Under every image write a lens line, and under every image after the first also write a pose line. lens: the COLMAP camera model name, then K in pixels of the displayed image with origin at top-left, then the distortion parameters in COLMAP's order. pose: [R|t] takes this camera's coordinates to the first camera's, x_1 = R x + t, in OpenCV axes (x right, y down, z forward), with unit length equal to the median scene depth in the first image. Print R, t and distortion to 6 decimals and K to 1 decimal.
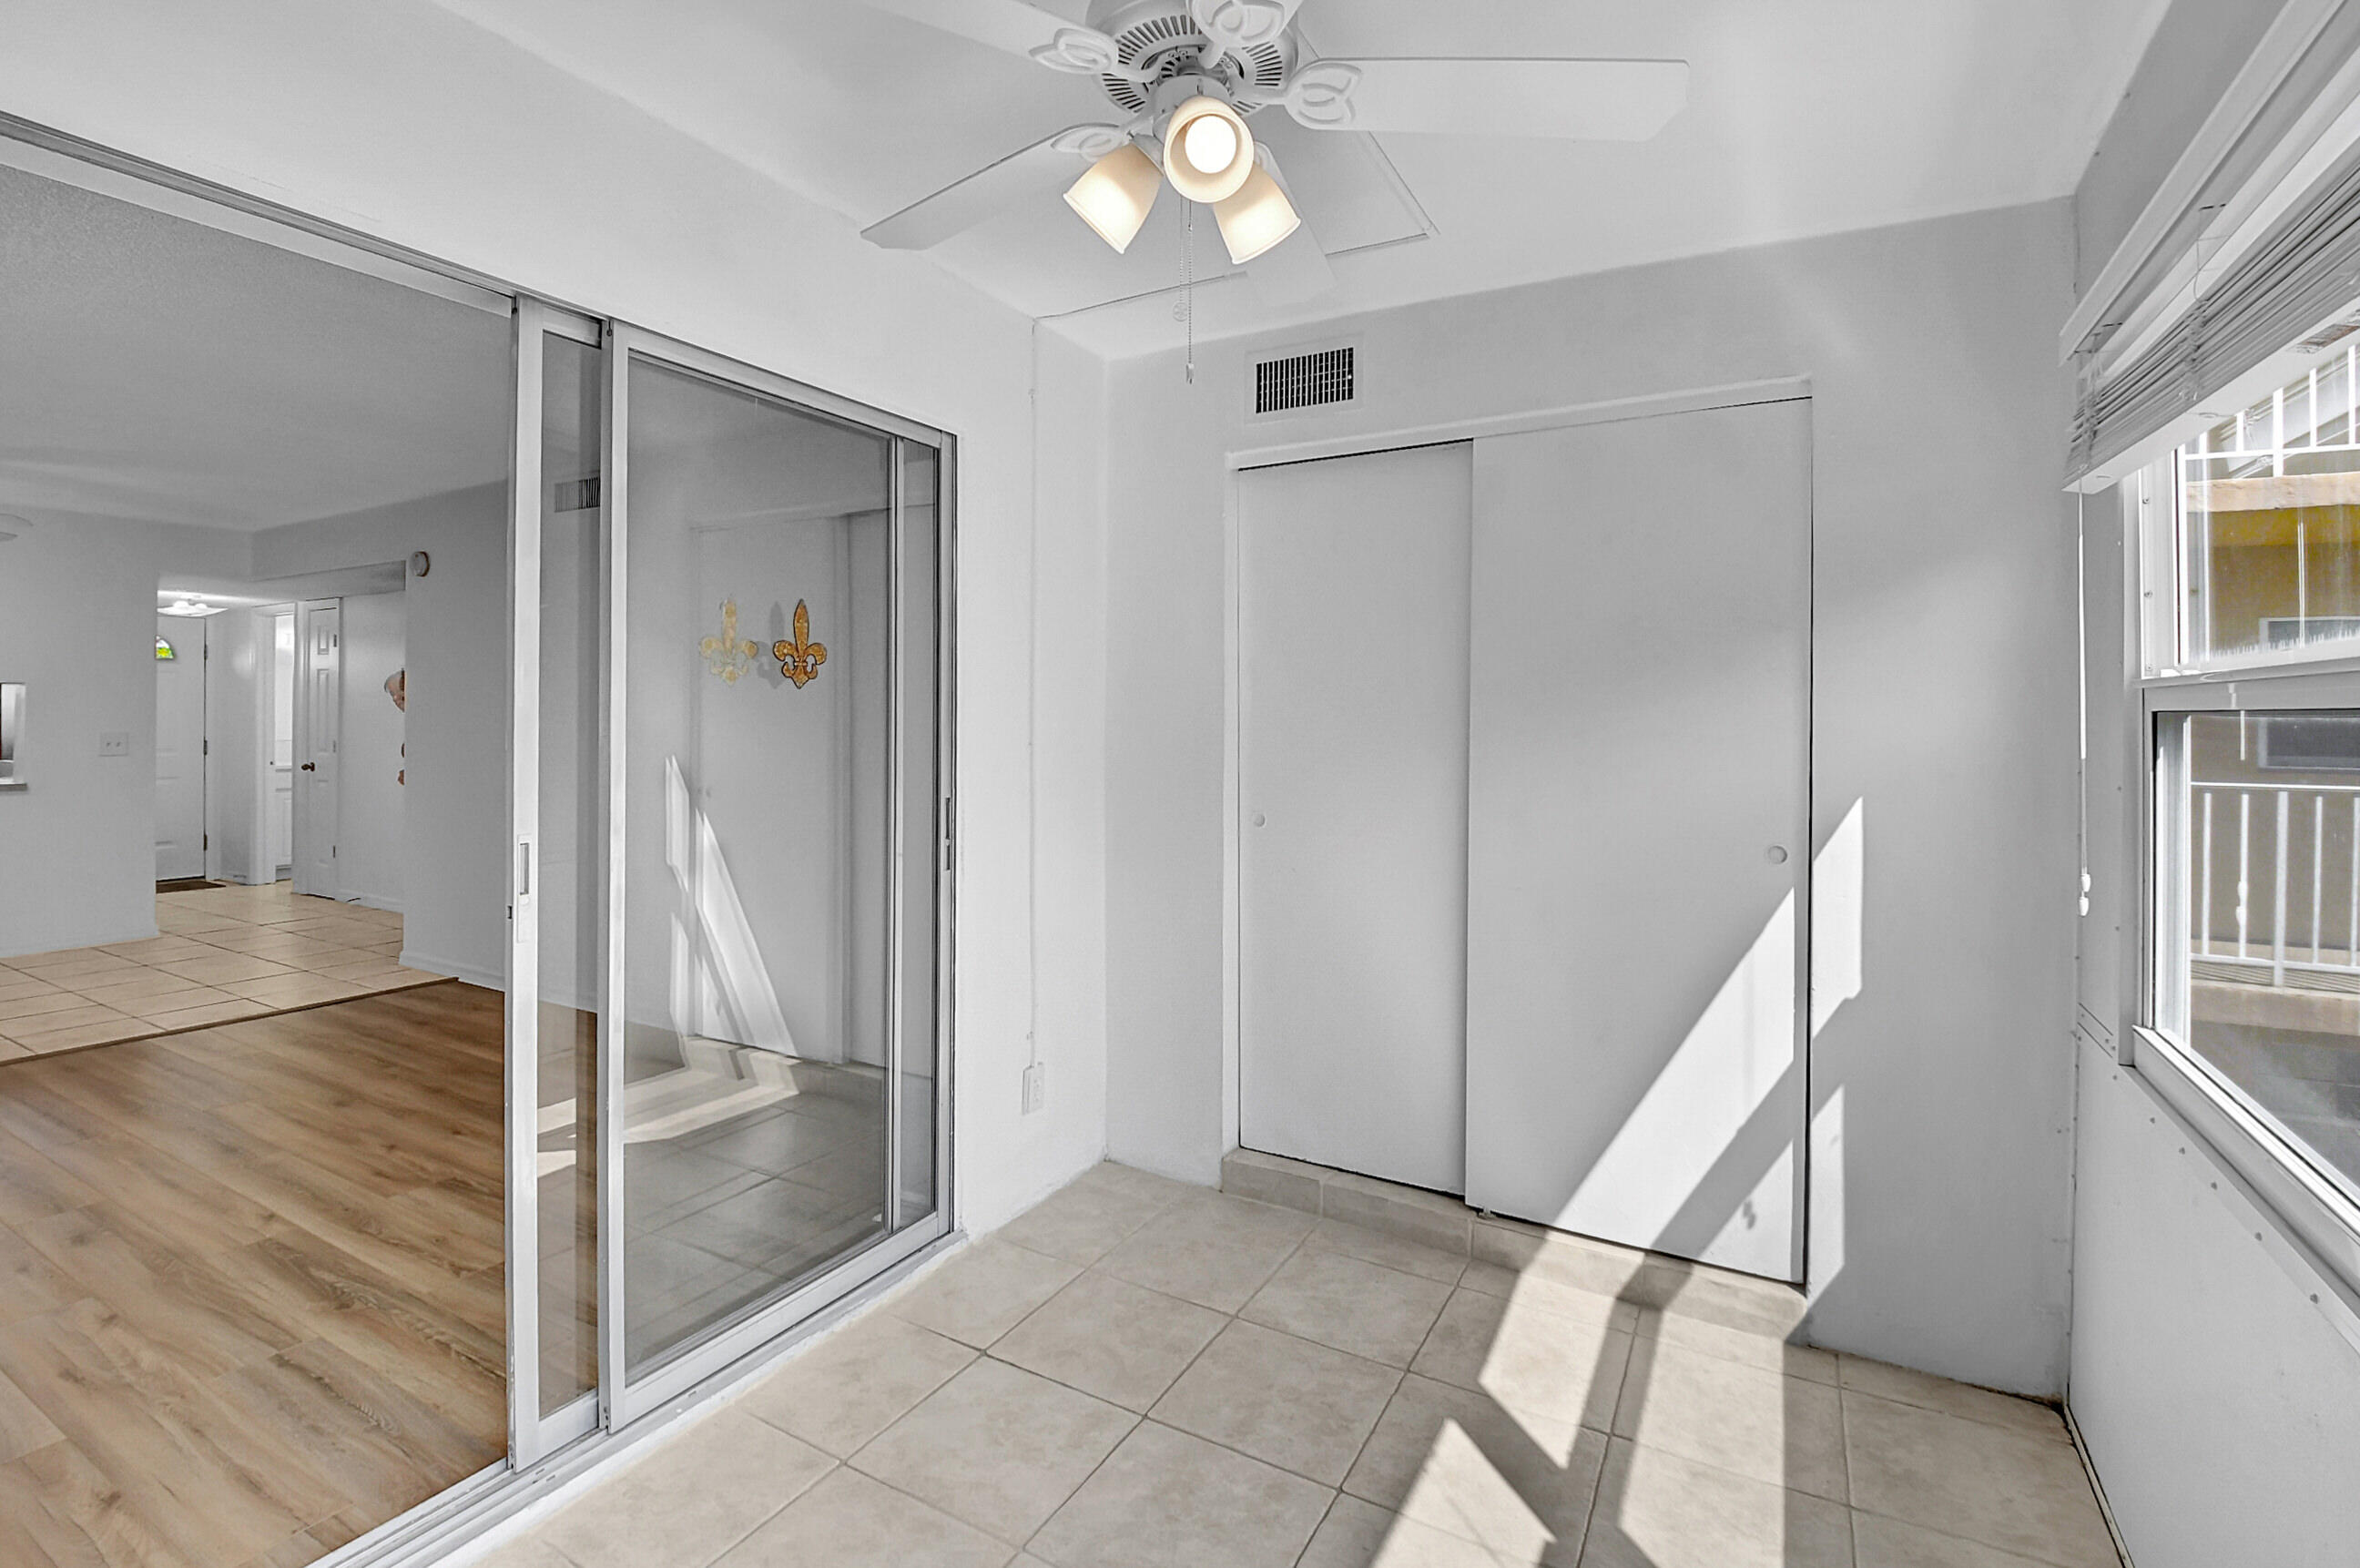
lens RADIAL K [[1079.4, 0, 1159.7], [0, 1079.4, 688.9], [0, 0, 1]] dist [0.024364, -0.025452]
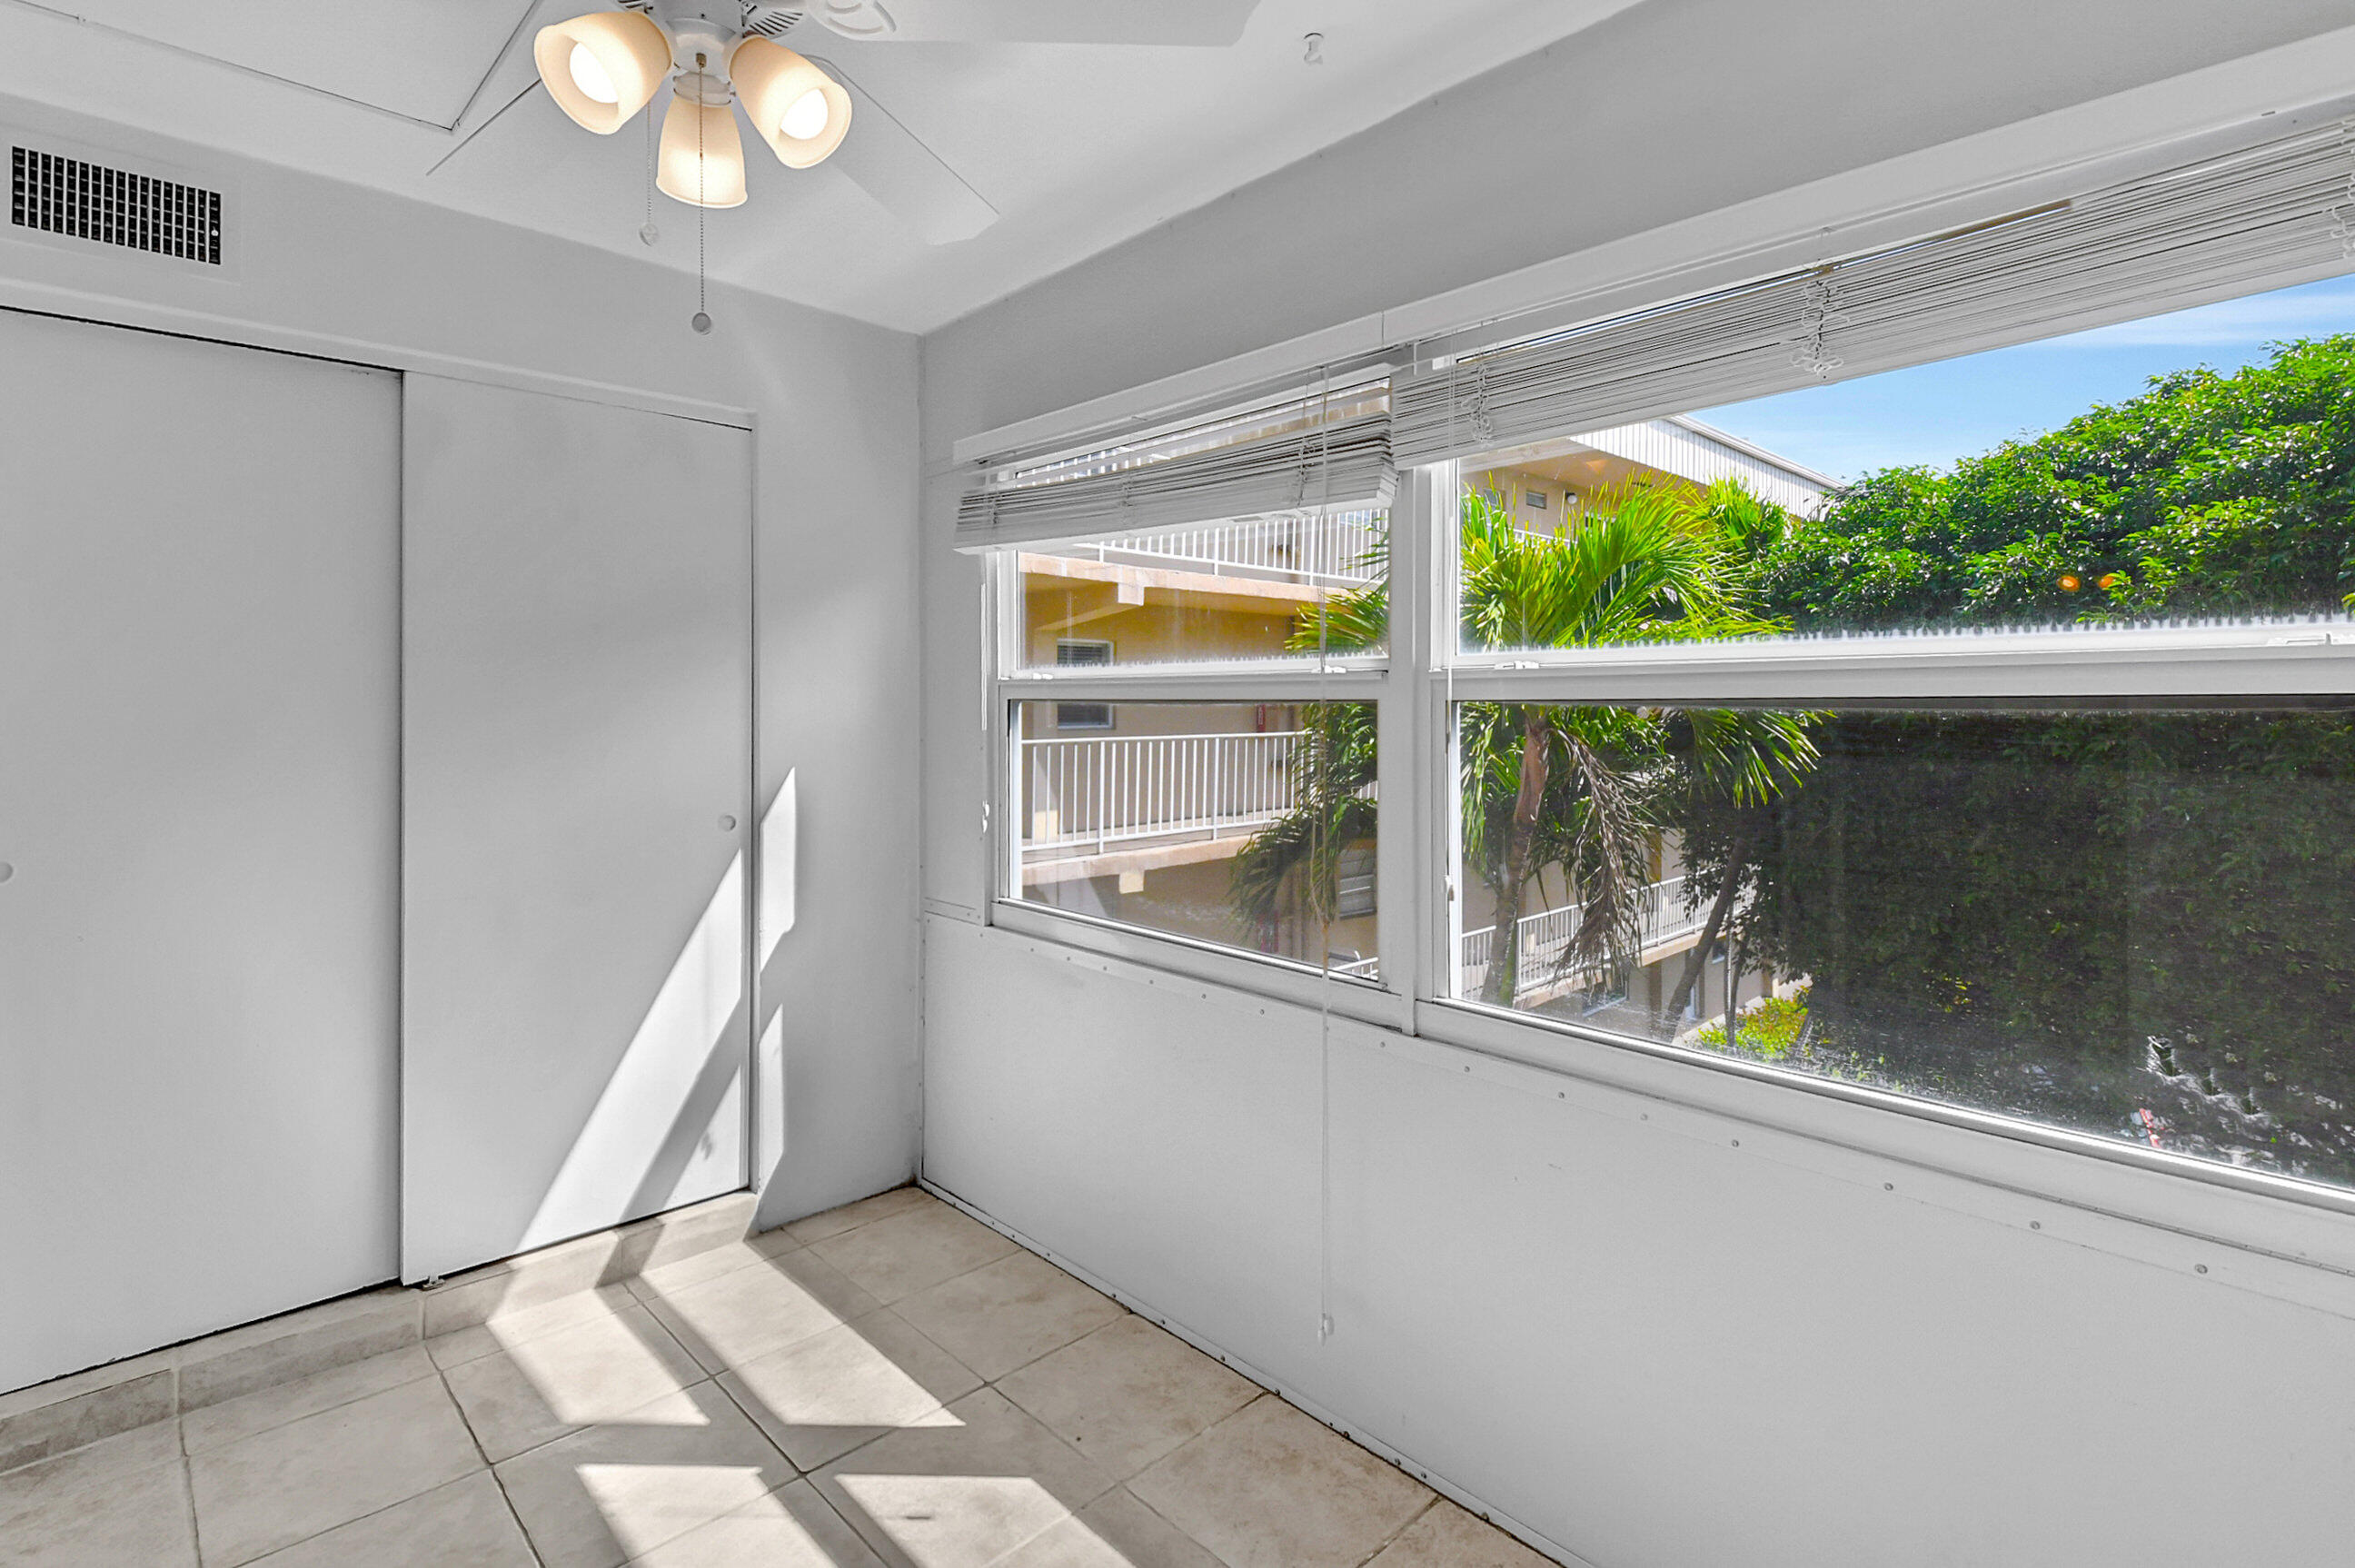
lens RADIAL K [[1081.7, 0, 1180.3], [0, 1081.7, 698.0], [0, 0, 1]] dist [-0.000958, -0.001219]
pose [[0.304919, -0.002461, 0.952375, -0.376027], [-0.019764, 0.999765, 0.008911, 0.000411], [-0.952173, -0.021540, 0.304799, 0.205667]]
